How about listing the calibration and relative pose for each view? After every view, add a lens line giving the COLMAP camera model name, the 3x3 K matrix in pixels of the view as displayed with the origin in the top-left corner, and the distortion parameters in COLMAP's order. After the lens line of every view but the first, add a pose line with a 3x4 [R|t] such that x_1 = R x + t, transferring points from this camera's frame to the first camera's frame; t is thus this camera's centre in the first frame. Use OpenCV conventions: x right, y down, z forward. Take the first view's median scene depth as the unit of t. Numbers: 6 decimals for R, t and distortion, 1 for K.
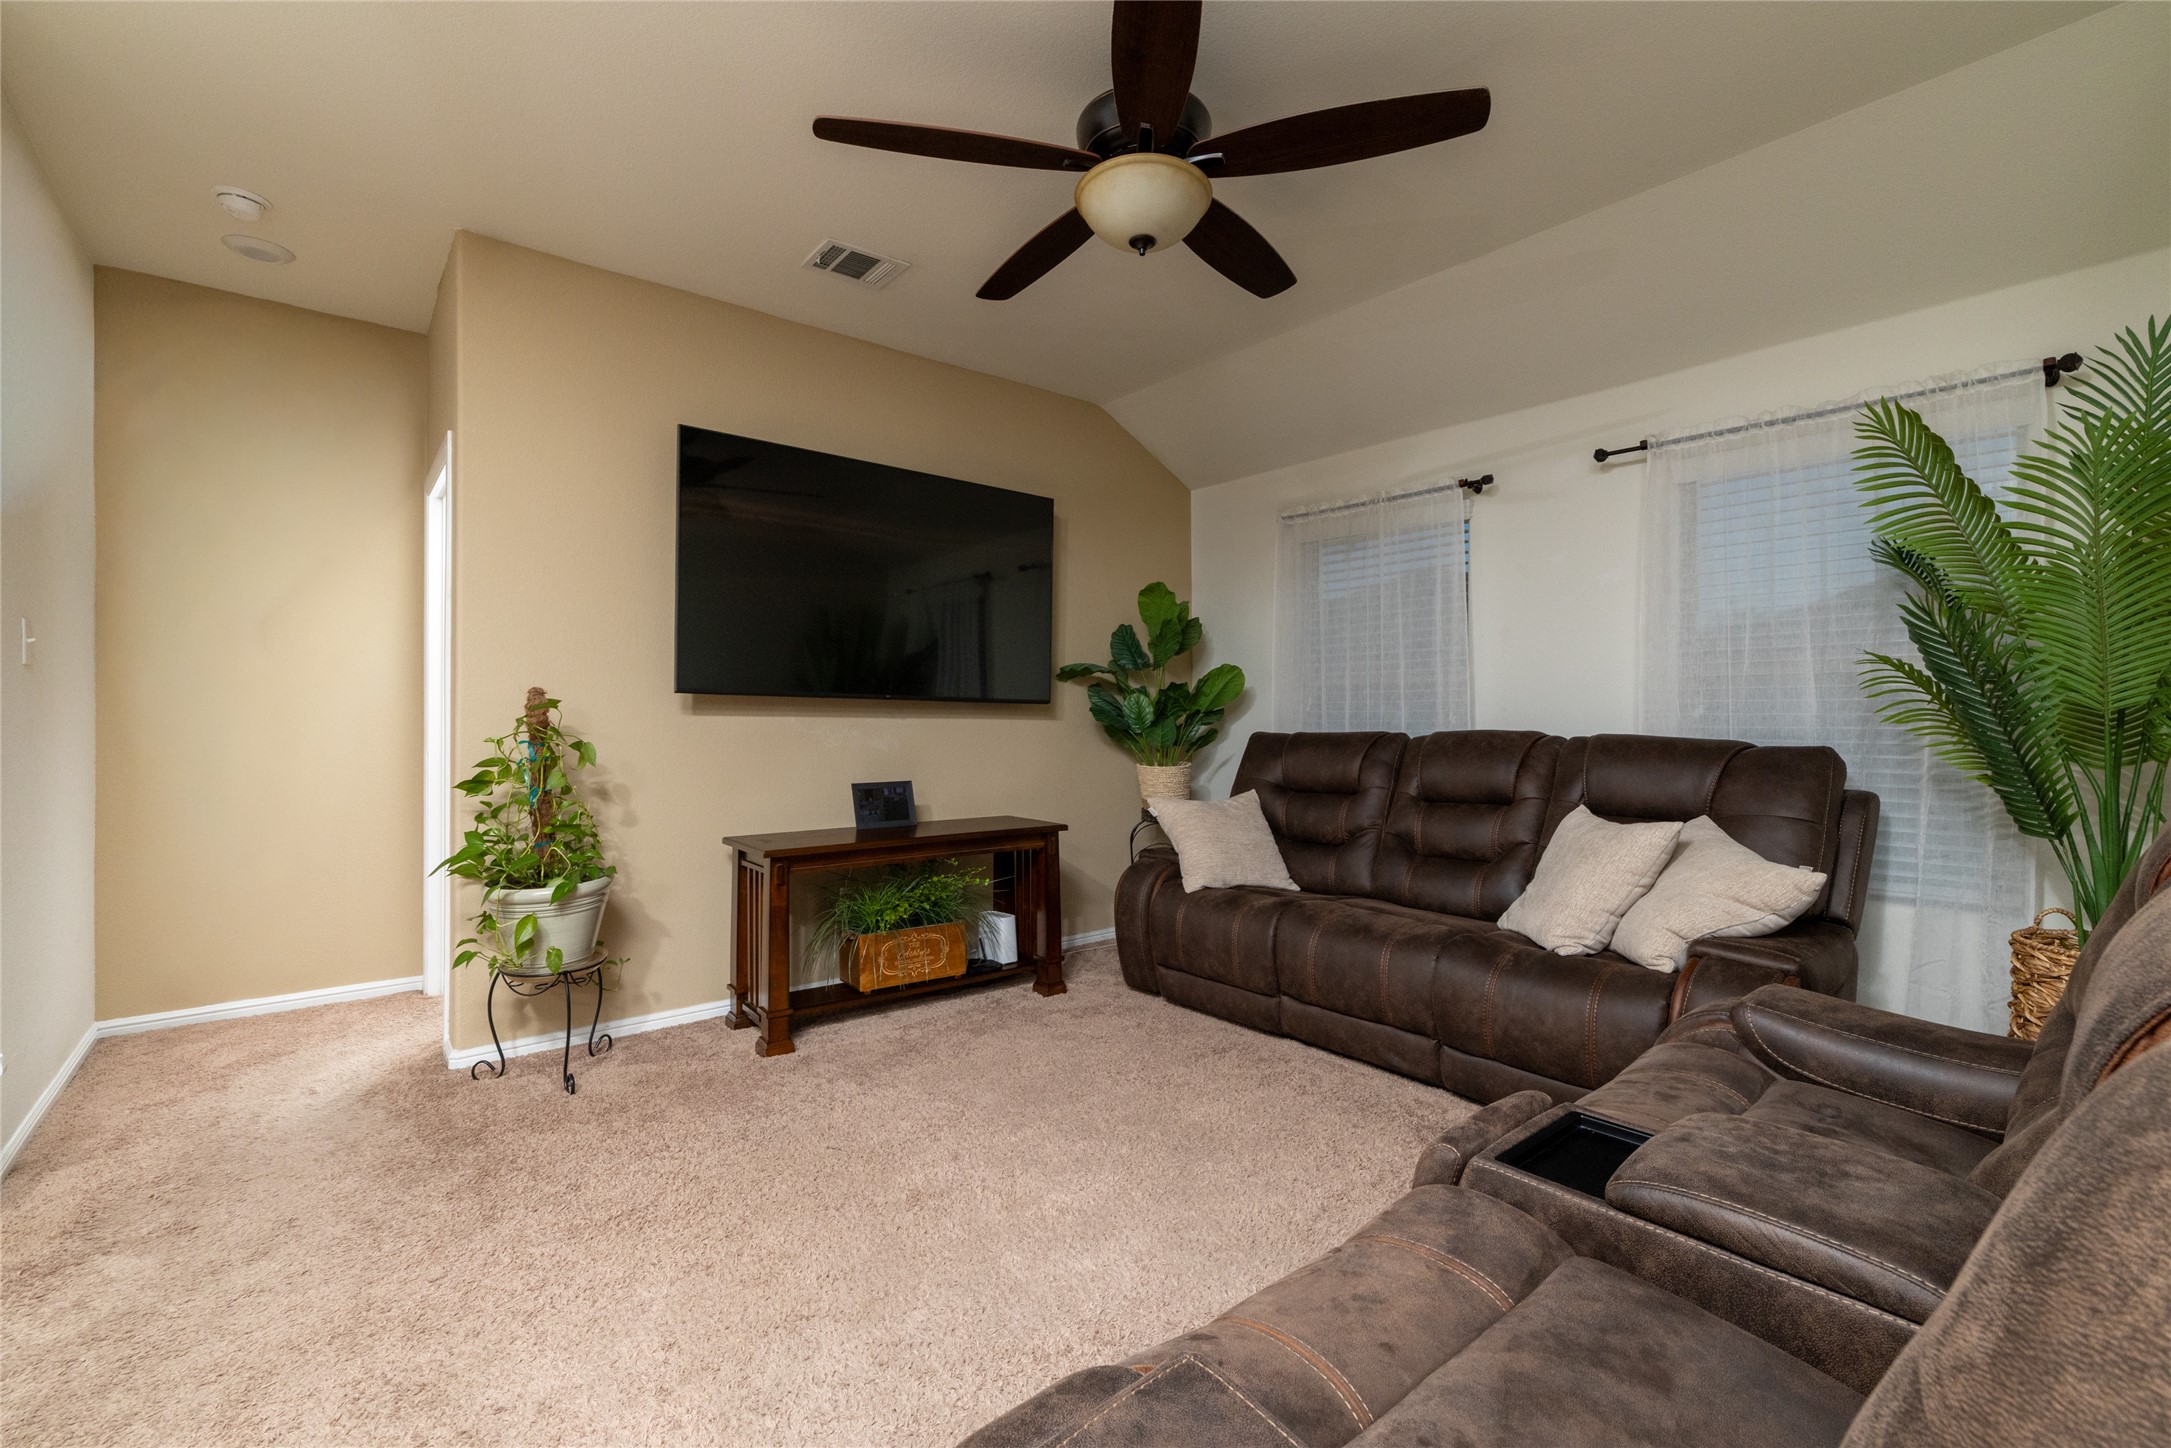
lens RADIAL K [[931.7, 0, 1080.9], [0, 931.7, 718.7], [0, 0, 1]] dist [-0.000669, 0.000184]
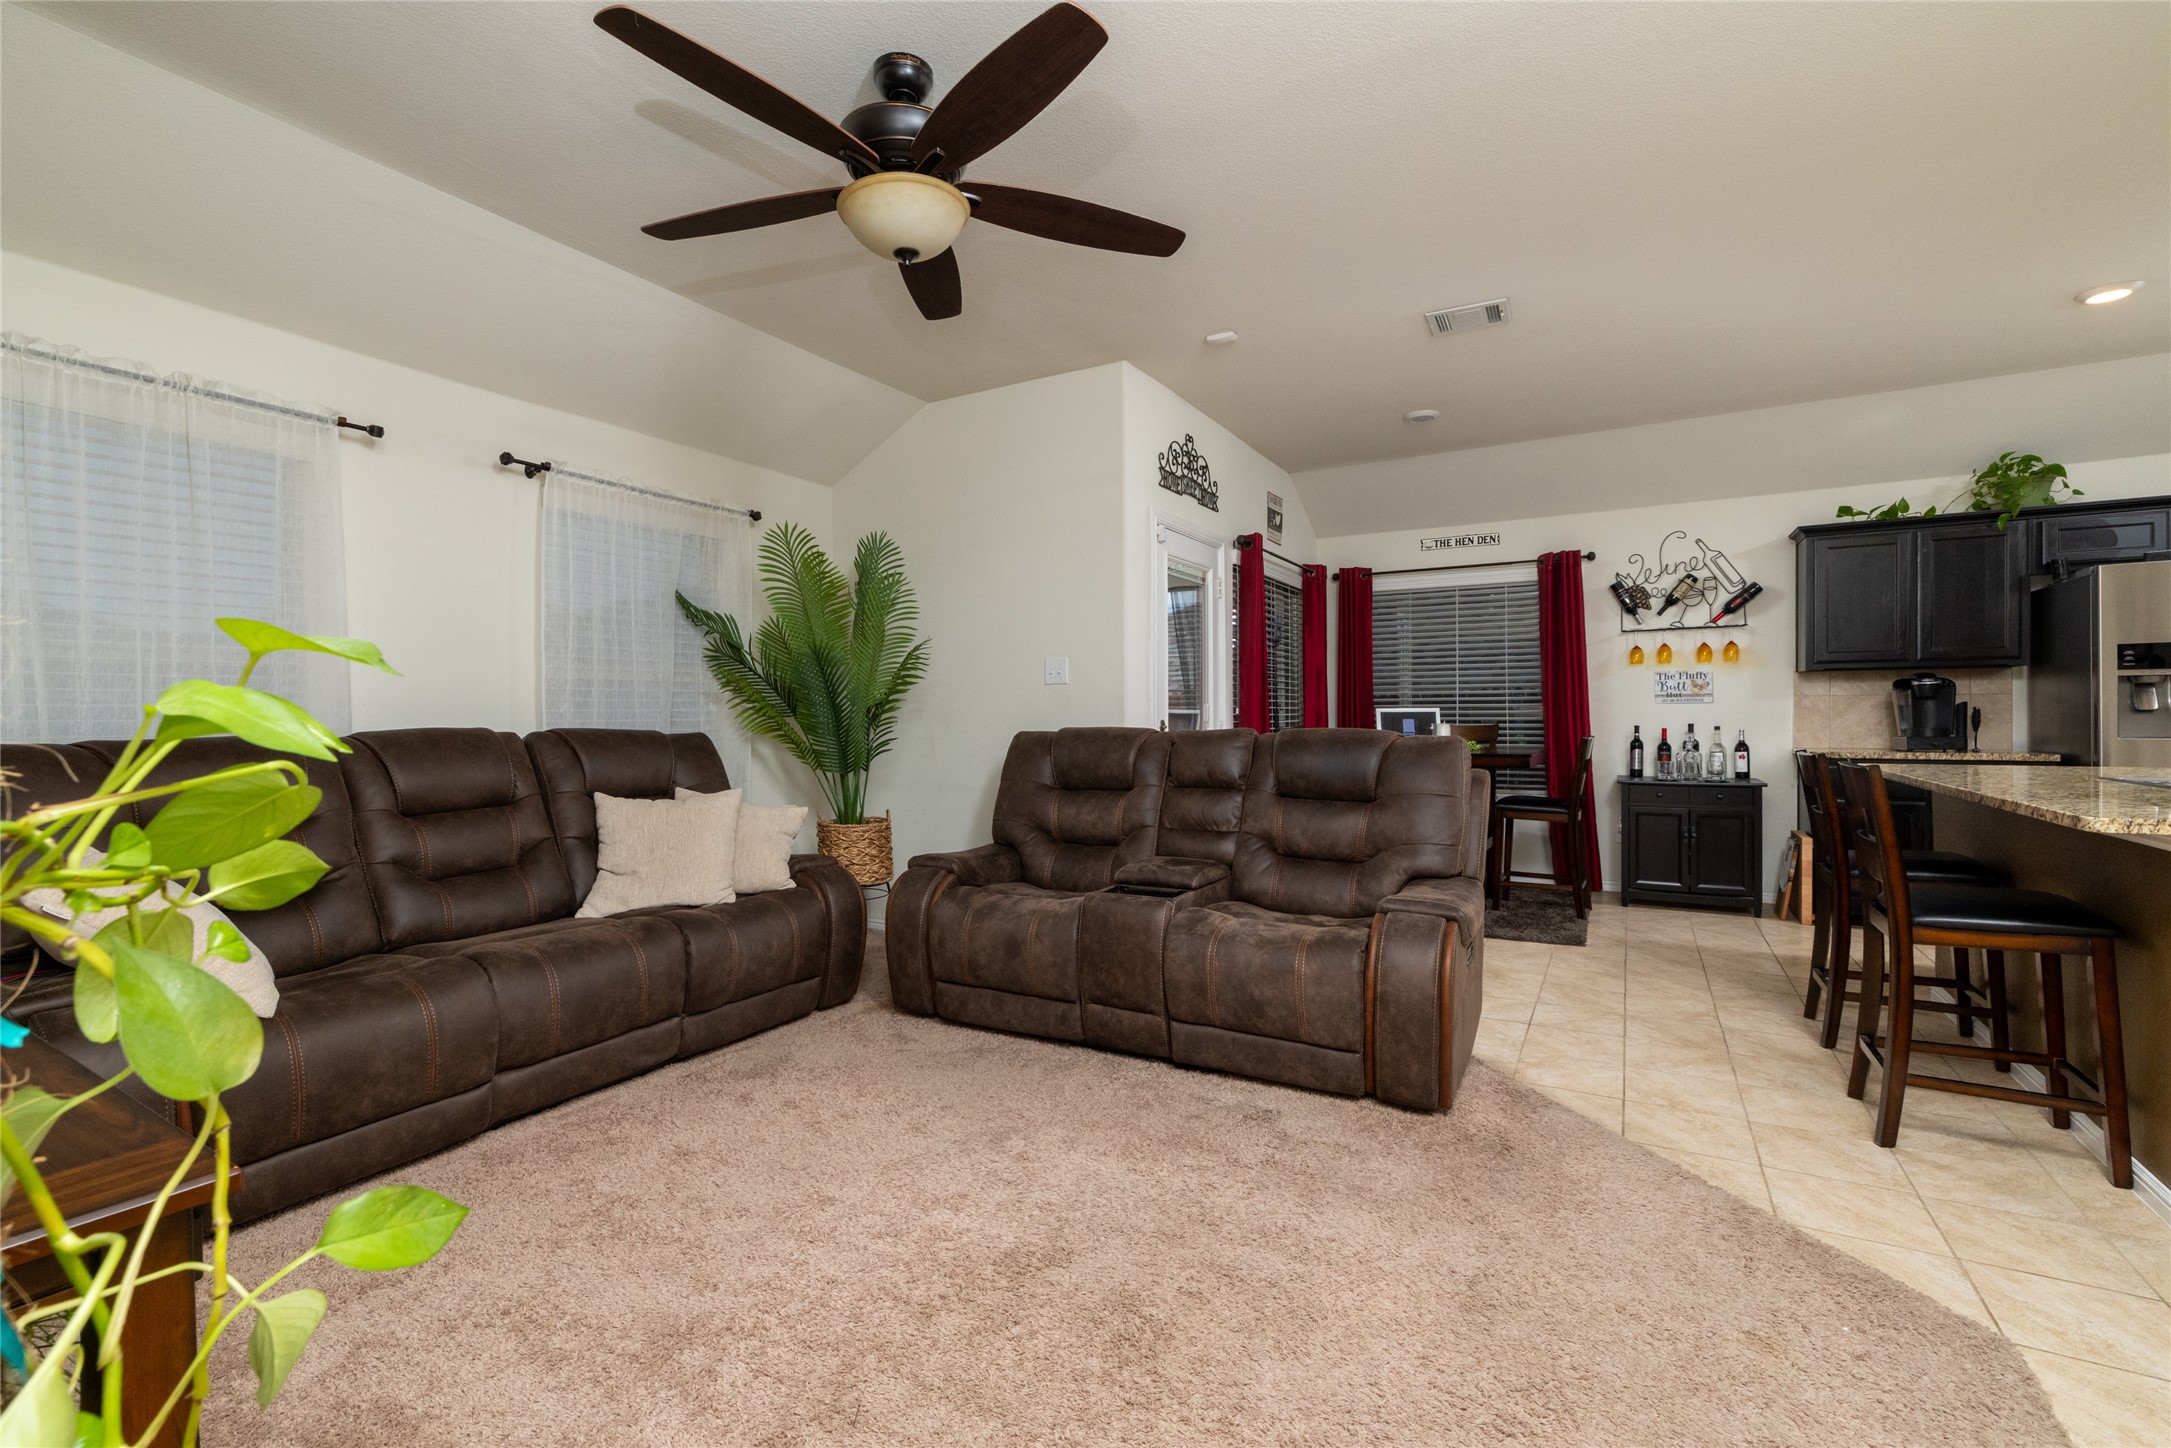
lens RADIAL K [[949.7, 0, 1032.0], [0, 949.7, 720.4], [0, 0, 1]] dist [-0.009217, 0.000125]
pose [[-0.324870, -0.007653, 0.945728, -0.627463], [0.006529, 0.999925, 0.010334, 0.000339], [-0.945736, 0.009532, -0.324796, 0.793781]]
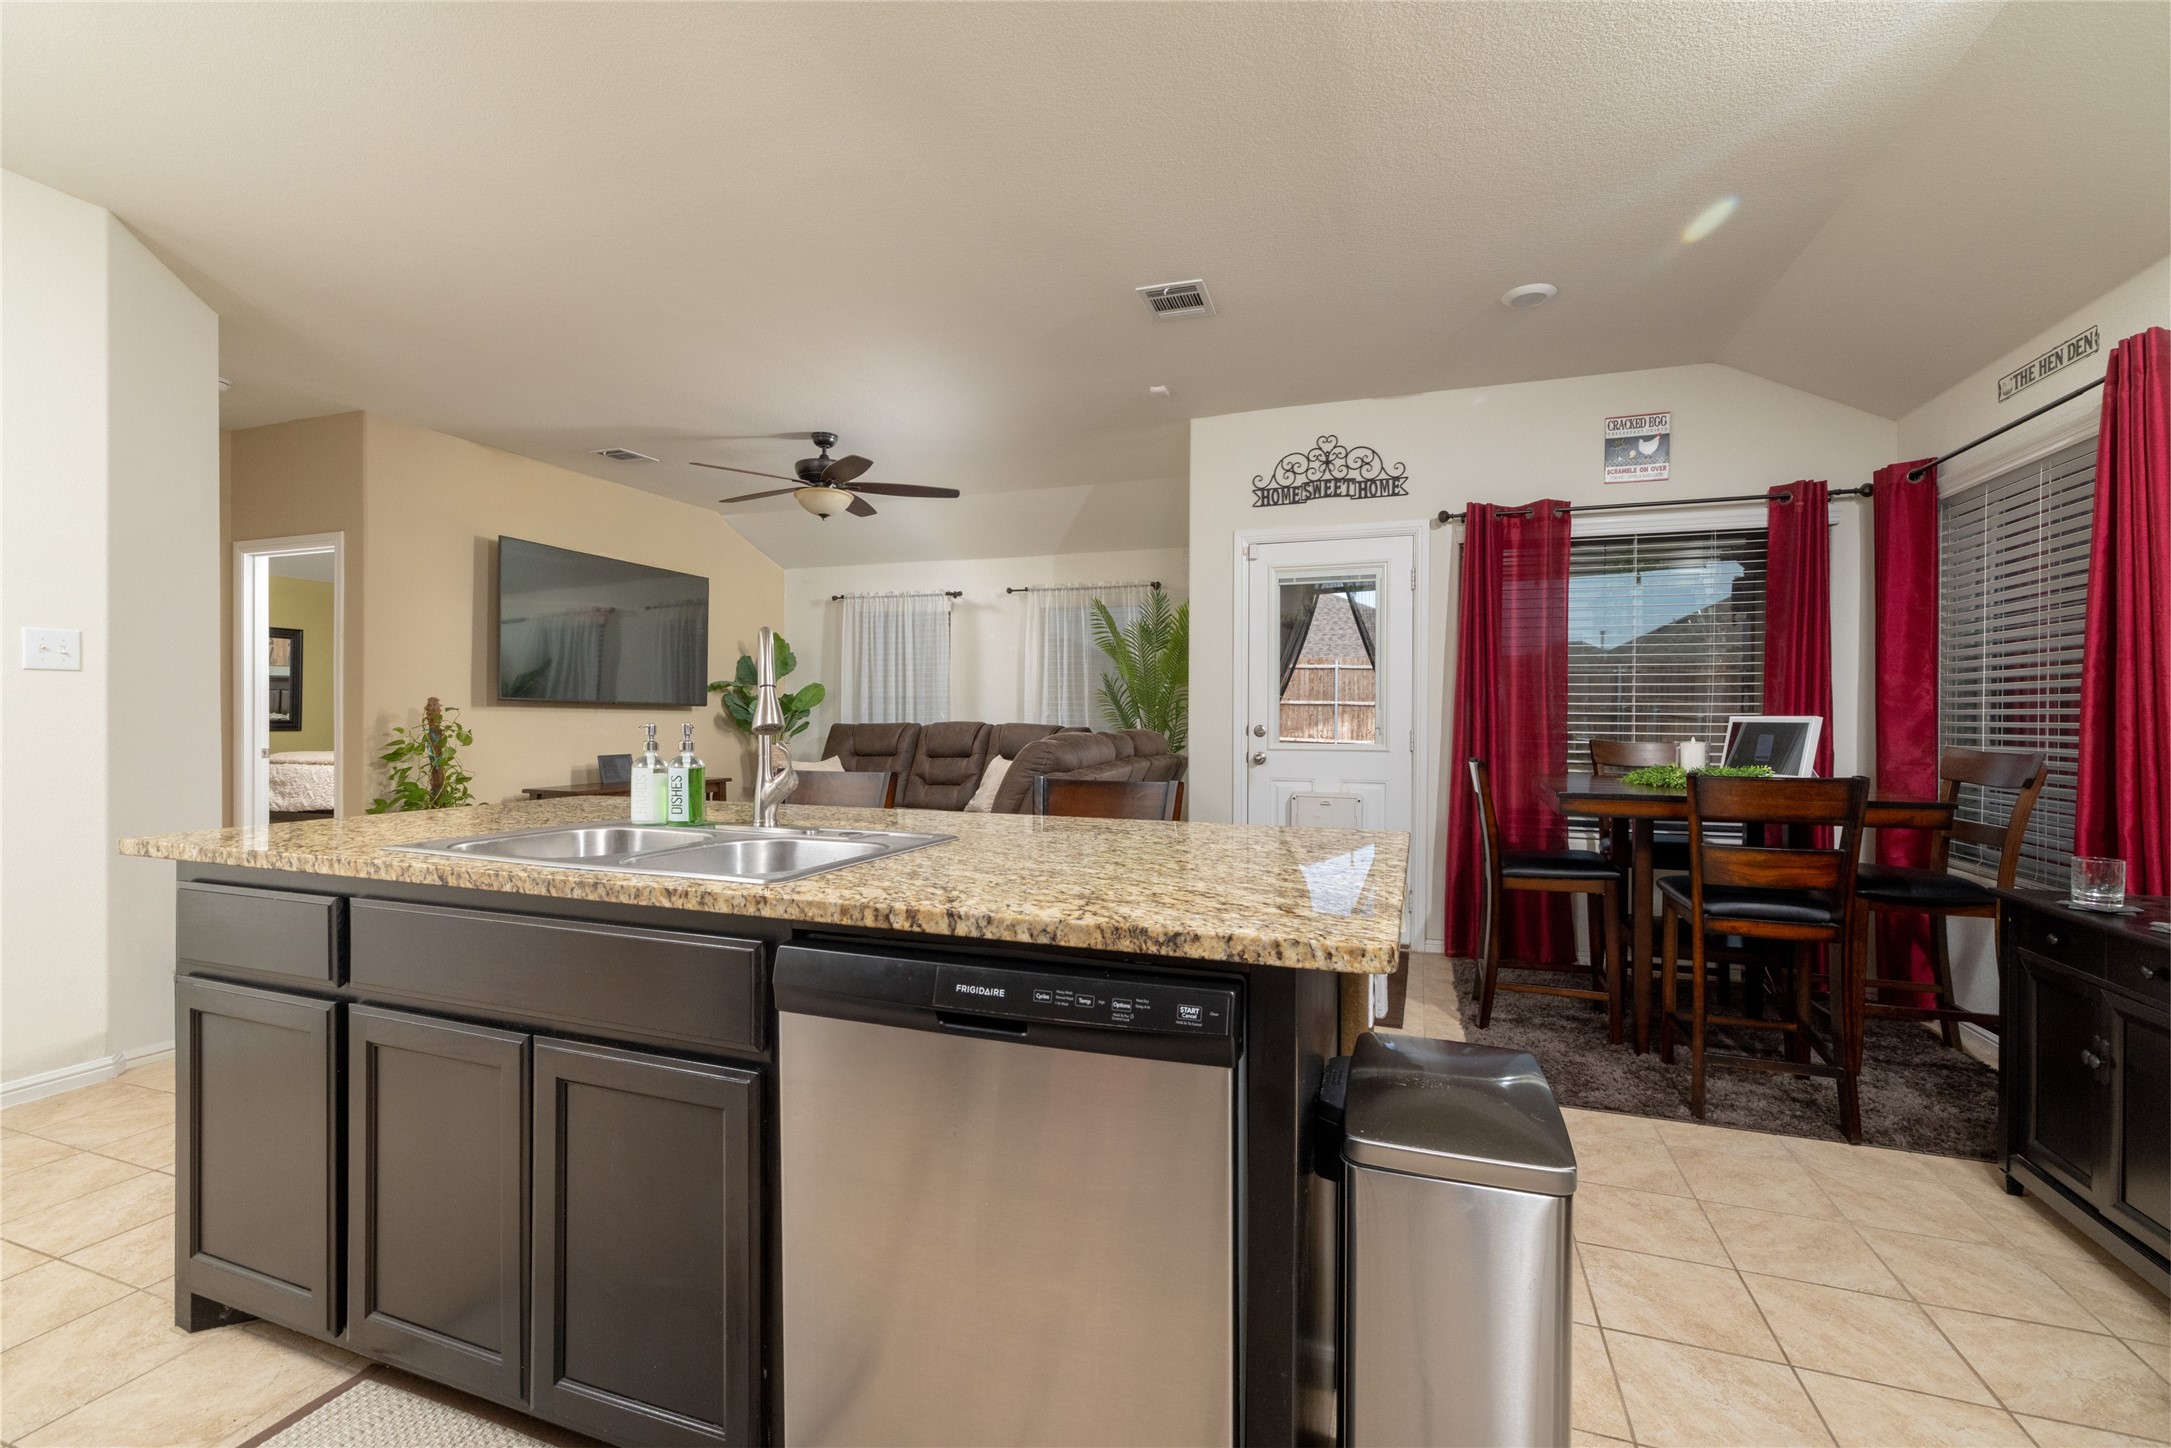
lens RADIAL K [[900.8, 0, 1085.5], [0, 900.8, 724.0], [0, 0, 1]] dist [-0.001829, 0.000088]
pose [[0.859128, -0.005164, 0.511735, -0.338691], [0.000285, 0.999954, 0.009612, -0.000866], [-0.511761, -0.008112, 0.859090, -0.843002]]
